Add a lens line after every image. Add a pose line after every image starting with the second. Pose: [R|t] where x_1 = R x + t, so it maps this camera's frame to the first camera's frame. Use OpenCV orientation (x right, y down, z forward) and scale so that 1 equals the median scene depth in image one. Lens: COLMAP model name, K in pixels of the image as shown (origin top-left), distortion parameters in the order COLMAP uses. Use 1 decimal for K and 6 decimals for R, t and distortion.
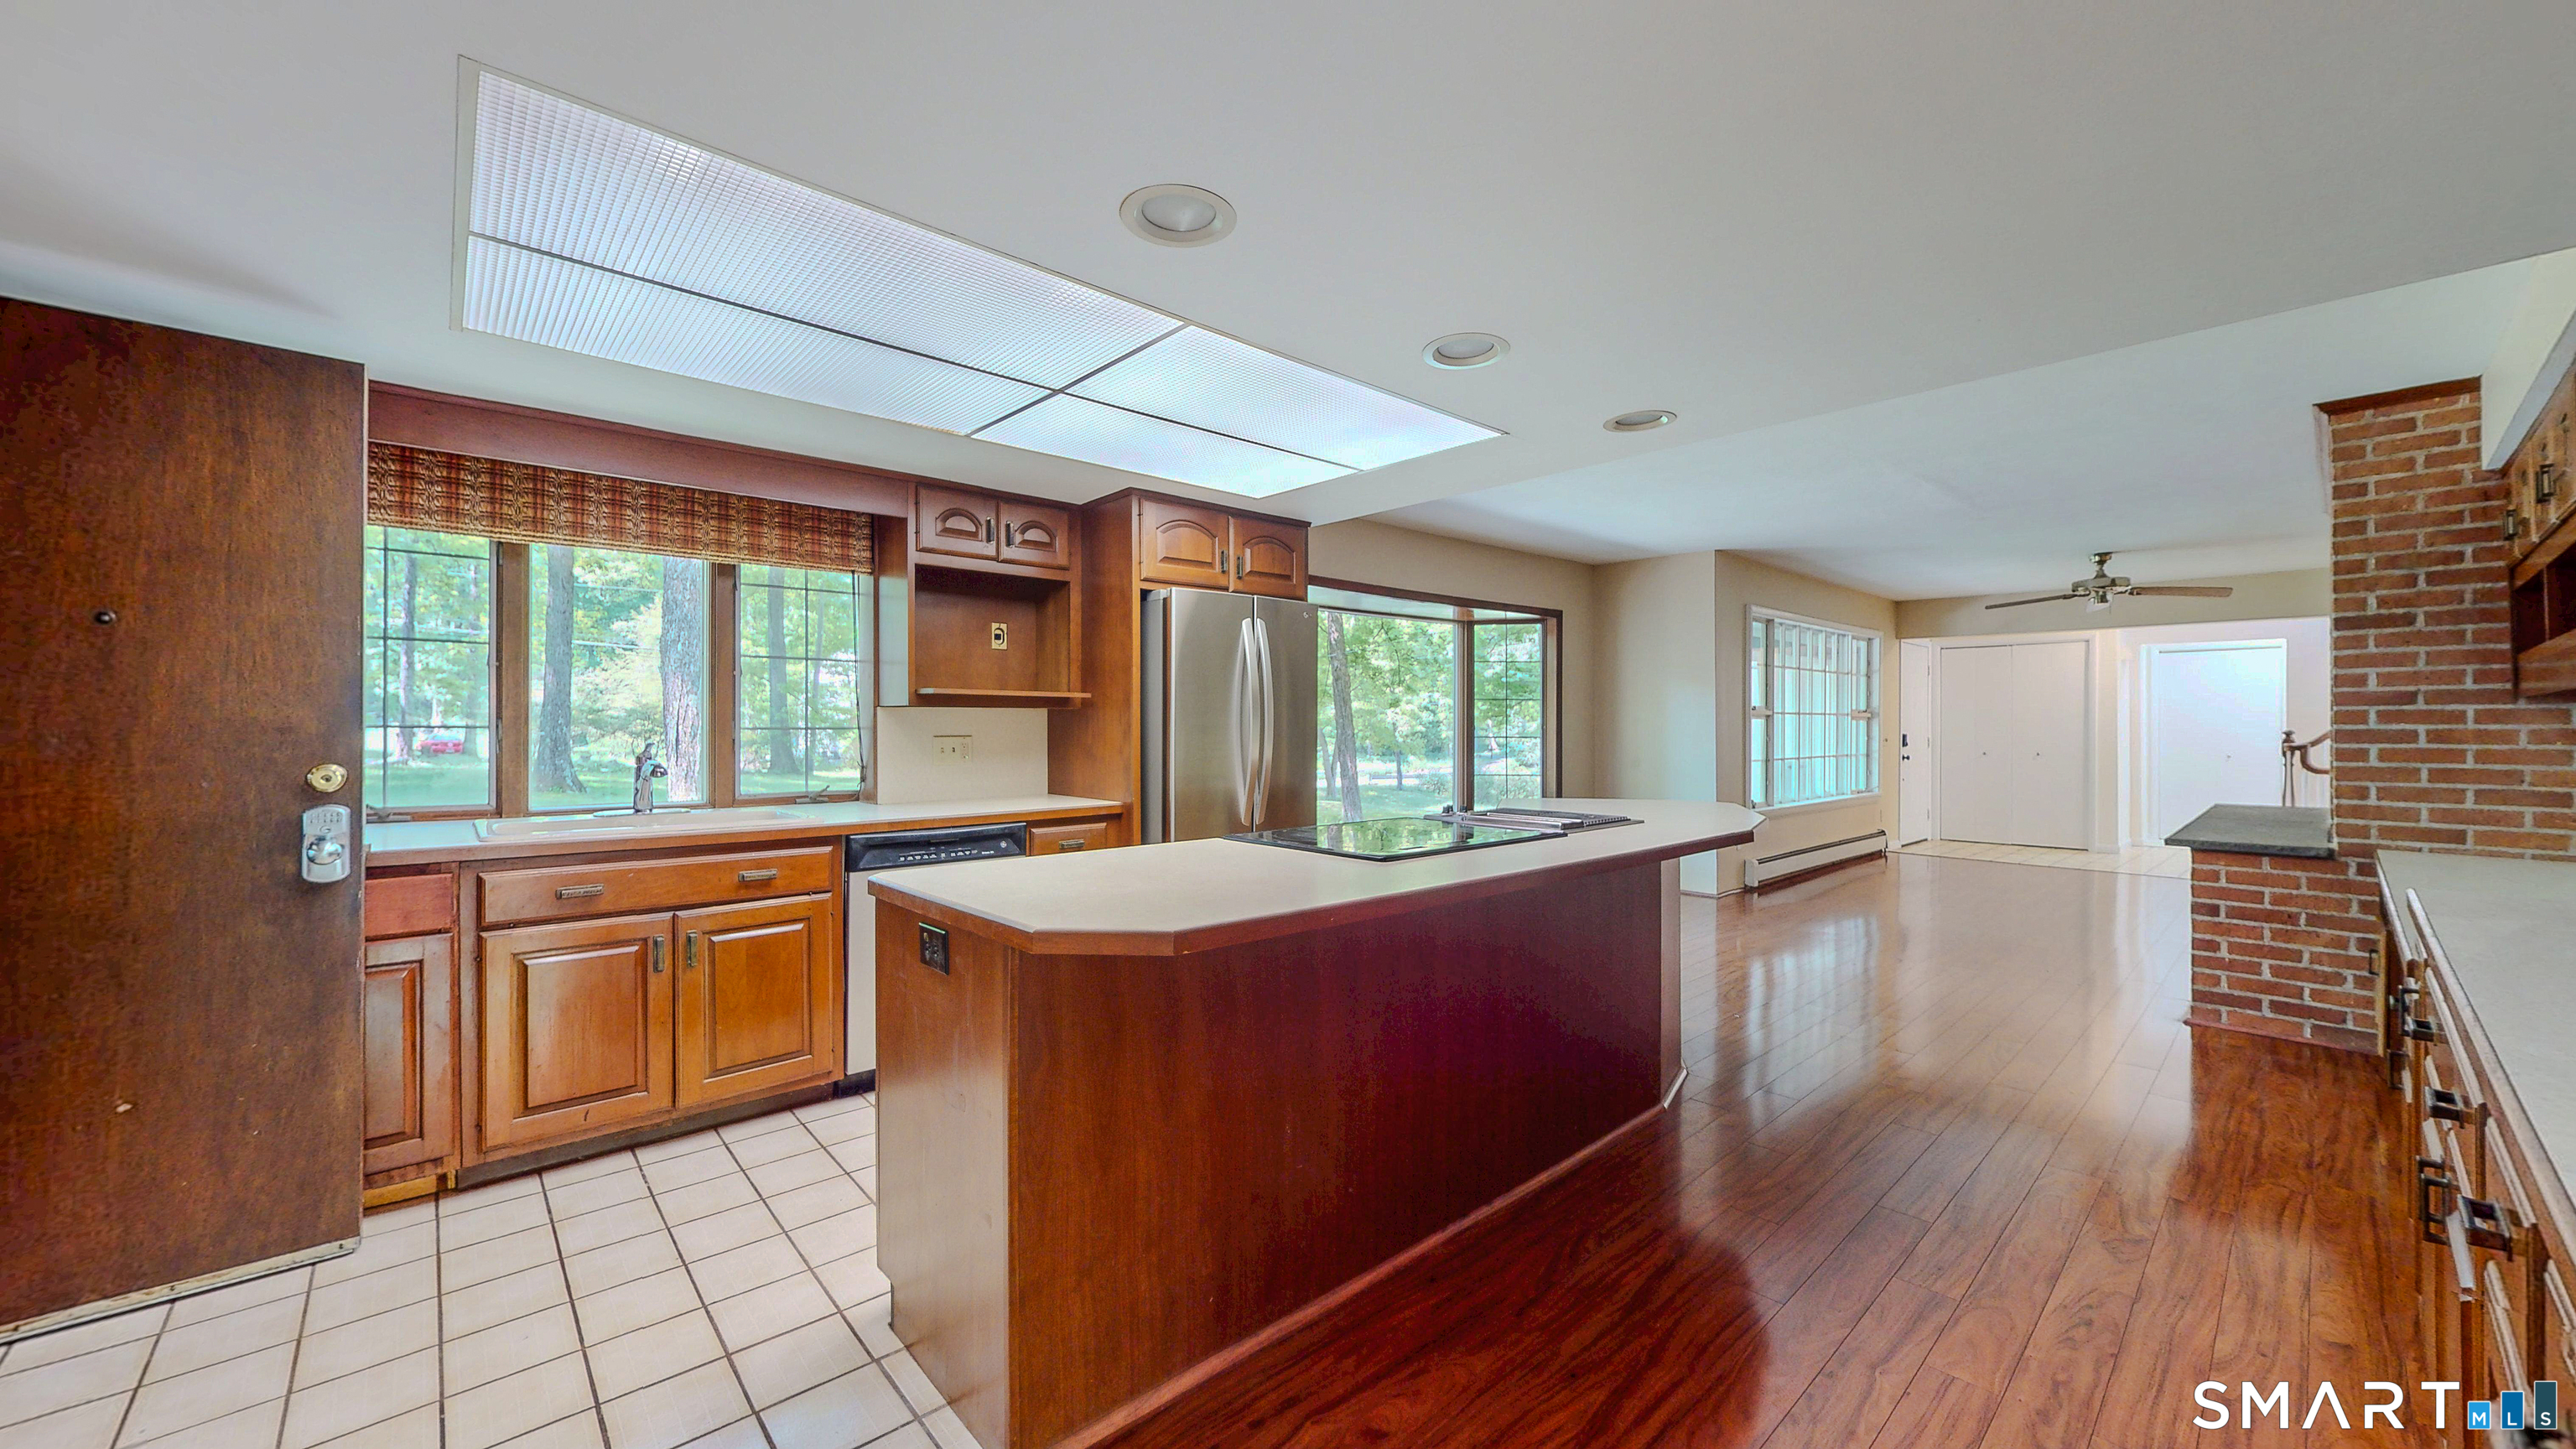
lens RADIAL K [[945.8, 0, 1290.9], [0, 945.8, 728.7], [0, 0, 1]] dist [0.002749, 0.000622]
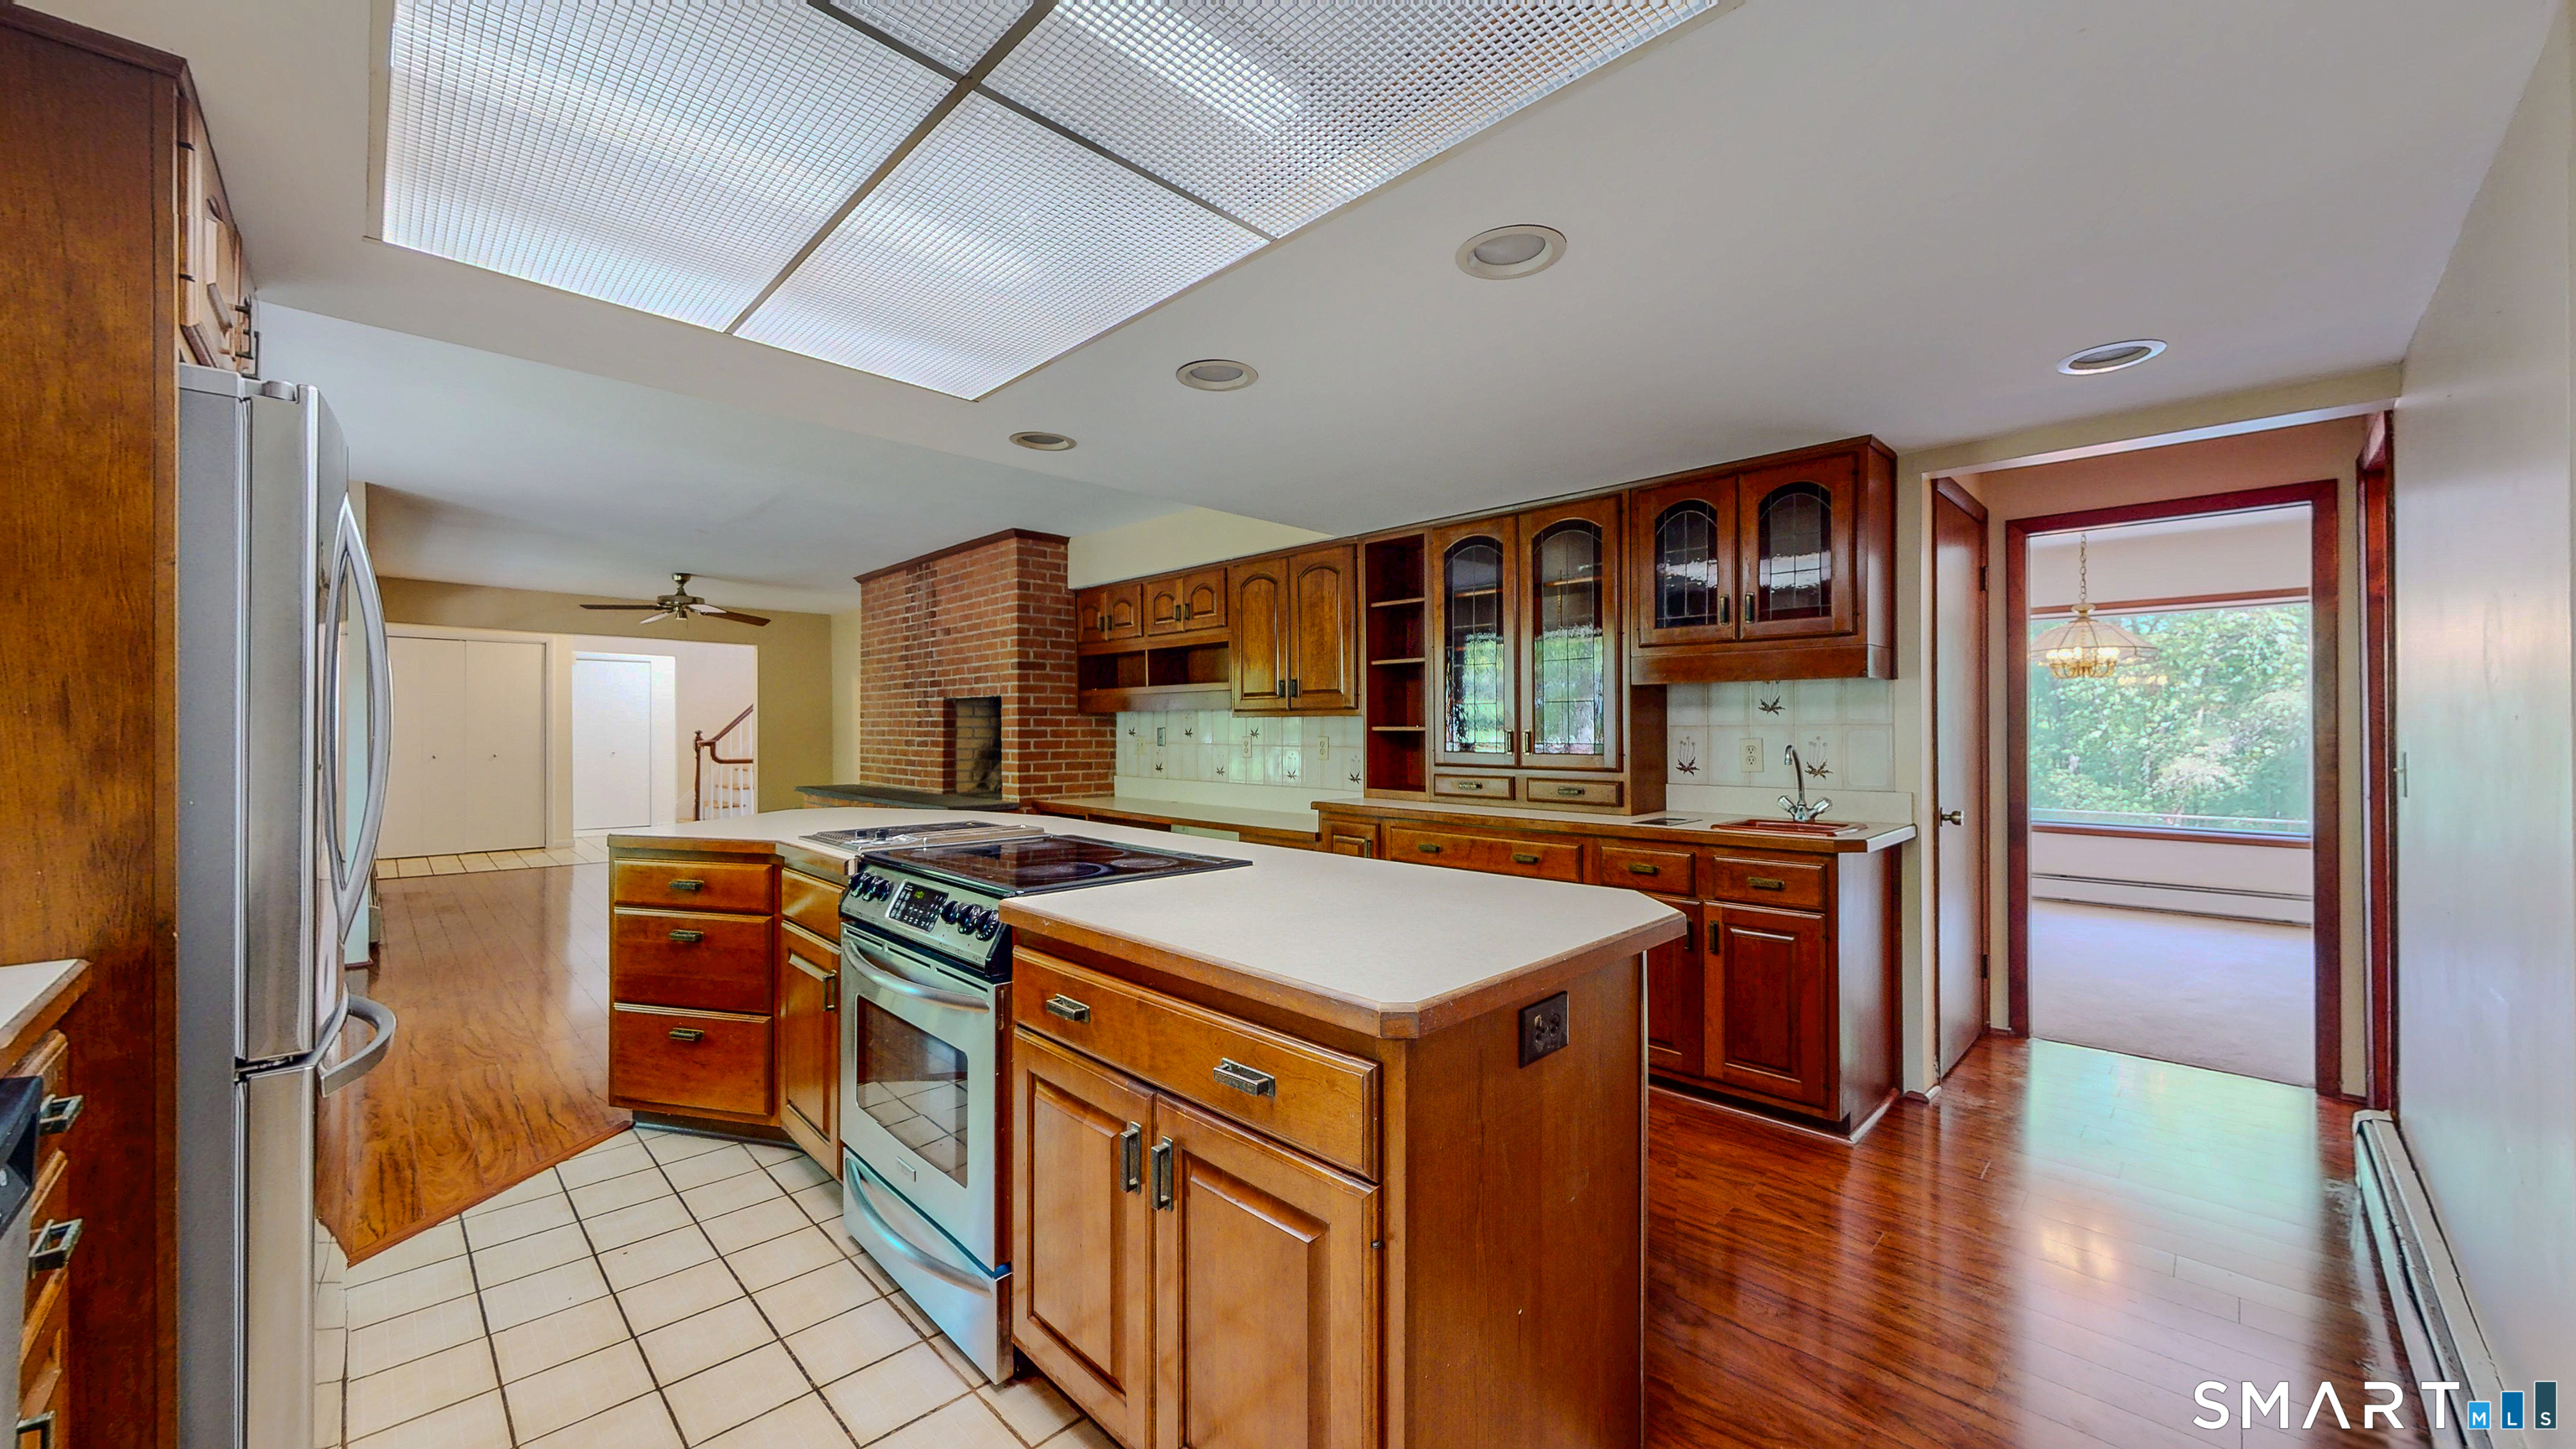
lens RADIAL K [[945.8, 0, 1286.6], [0, 945.8, 723.6], [0, 0, 1]] dist [0.002749, 0.000622]
pose [[-0.035550, 0.000516, 0.999368, -0.295312], [0.002607, 0.999997, -0.000424, -0.004584], [-0.999365, 0.002591, -0.035551, 0.324207]]
